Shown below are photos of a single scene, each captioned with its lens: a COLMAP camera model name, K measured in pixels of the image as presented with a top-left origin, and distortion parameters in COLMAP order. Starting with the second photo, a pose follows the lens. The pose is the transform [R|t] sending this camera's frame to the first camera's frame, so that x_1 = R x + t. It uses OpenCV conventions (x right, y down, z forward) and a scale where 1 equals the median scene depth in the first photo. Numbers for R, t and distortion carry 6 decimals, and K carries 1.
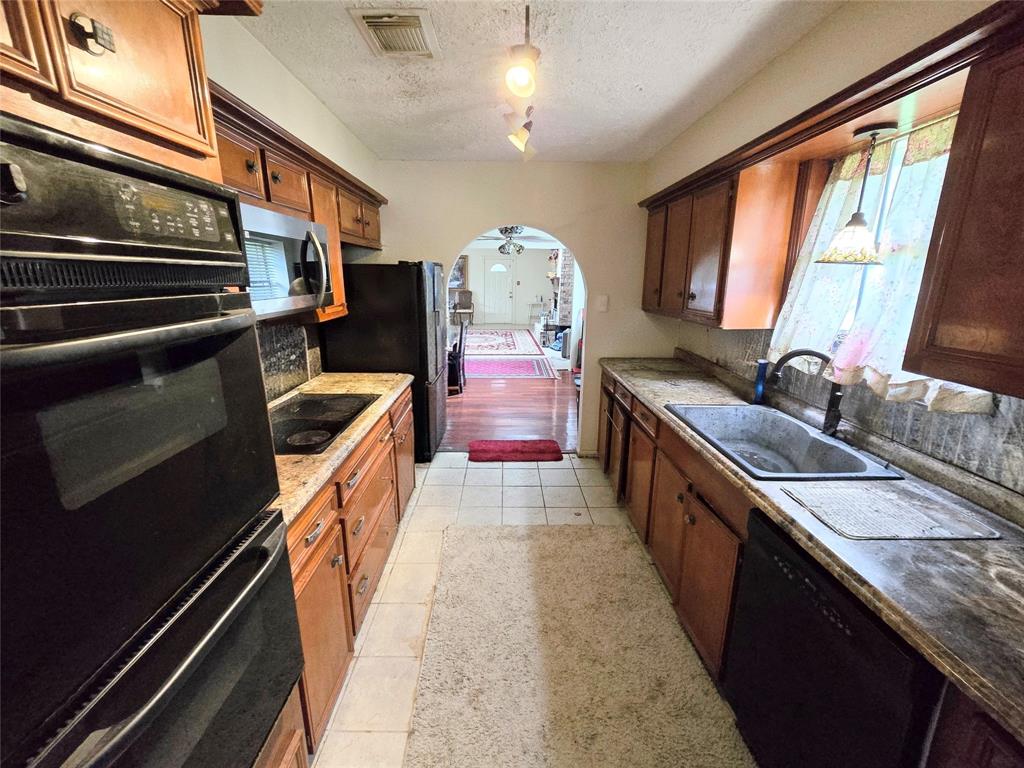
lens RADIAL K [[421.3, 0, 511.2], [0, 421.3, 381.2], [0, 0, 1]] dist [-0.001589, 0.000195]
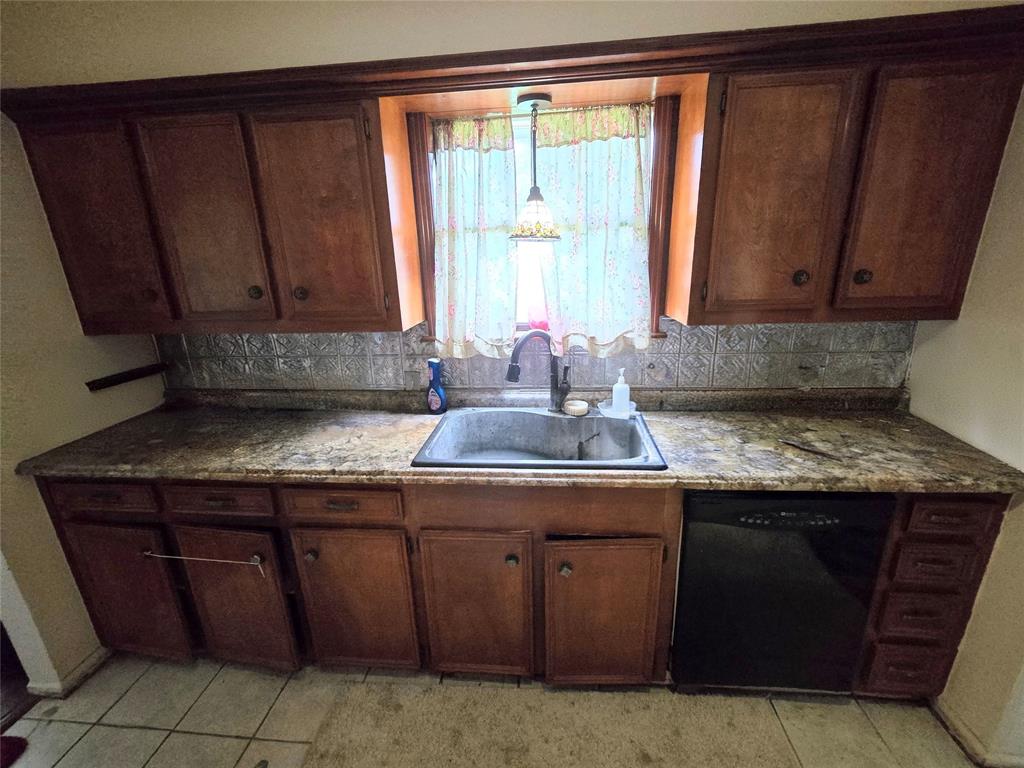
lens RADIAL K [[421.3, 0, 514.8], [0, 421.3, 382.5], [0, 0, 1]] dist [-0.001589, 0.000195]
pose [[0.103003, -0.286768, 0.952446, -0.222512], [0.266561, 0.930474, 0.251325, -0.210574], [-0.958298, 0.227998, 0.172283, 0.879362]]
